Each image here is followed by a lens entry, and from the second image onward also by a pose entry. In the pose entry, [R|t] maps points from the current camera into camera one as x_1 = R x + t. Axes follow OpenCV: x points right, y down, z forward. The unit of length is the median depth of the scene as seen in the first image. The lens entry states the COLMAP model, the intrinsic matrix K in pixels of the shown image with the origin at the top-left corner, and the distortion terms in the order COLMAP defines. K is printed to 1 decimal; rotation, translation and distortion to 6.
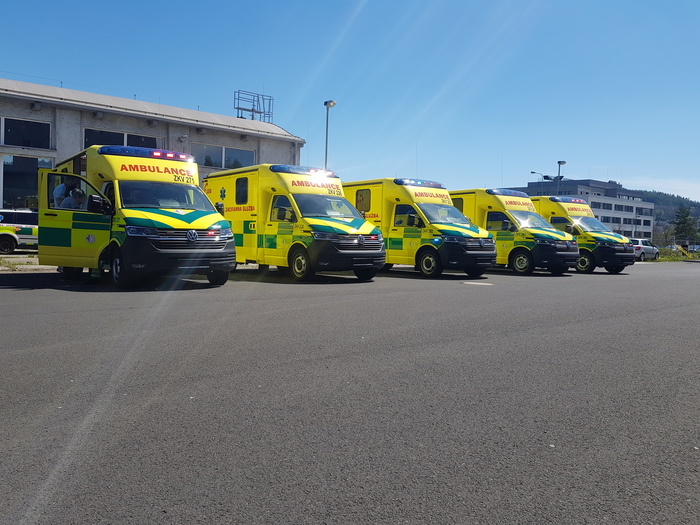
lens RADIAL K [[561.6, 0, 349.4], [0, 561.6, 263.2], [0, 0, 1]] dist [0.053027, -0.089622]
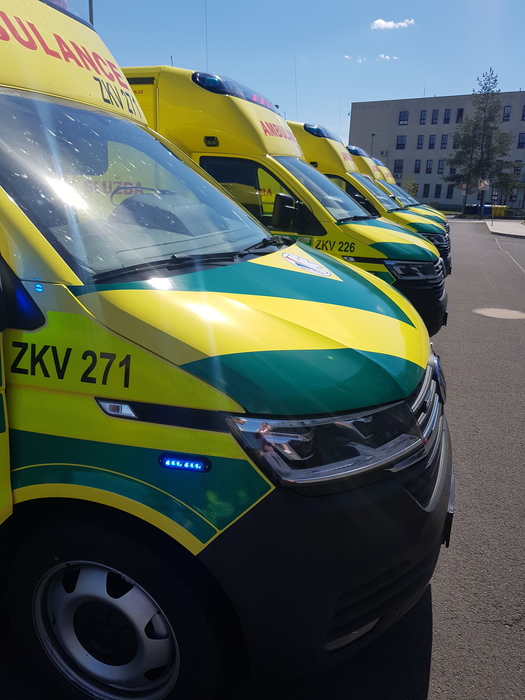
lens RADIAL K [[561.6, 0, 263.6], [0, 561.6, 351.7], [0, 0, 1]] dist [0.053027, -0.089622]
pose [[0.805217, -0.158039, 0.571532, -0.102252], [0.008449, 0.966790, 0.255432, -0.079855], [-0.592920, -0.200850, 0.779811, 0.712165]]
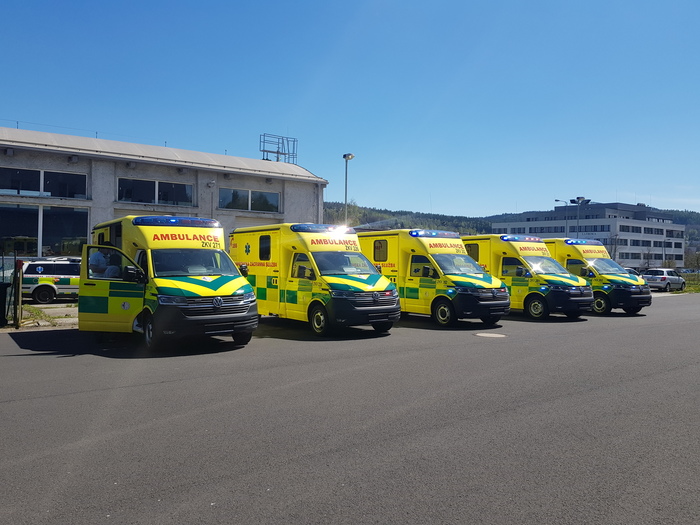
lens RADIAL K [[561.6, 0, 353.1], [0, 561.6, 262.1], [0, 0, 1]] dist [0.053027, -0.089622]
pose [[0.999011, -0.017295, -0.040972, 0.017152], [0.015319, 0.998726, -0.048073, -0.044753], [0.041751, 0.047397, 0.998003, -0.047818]]
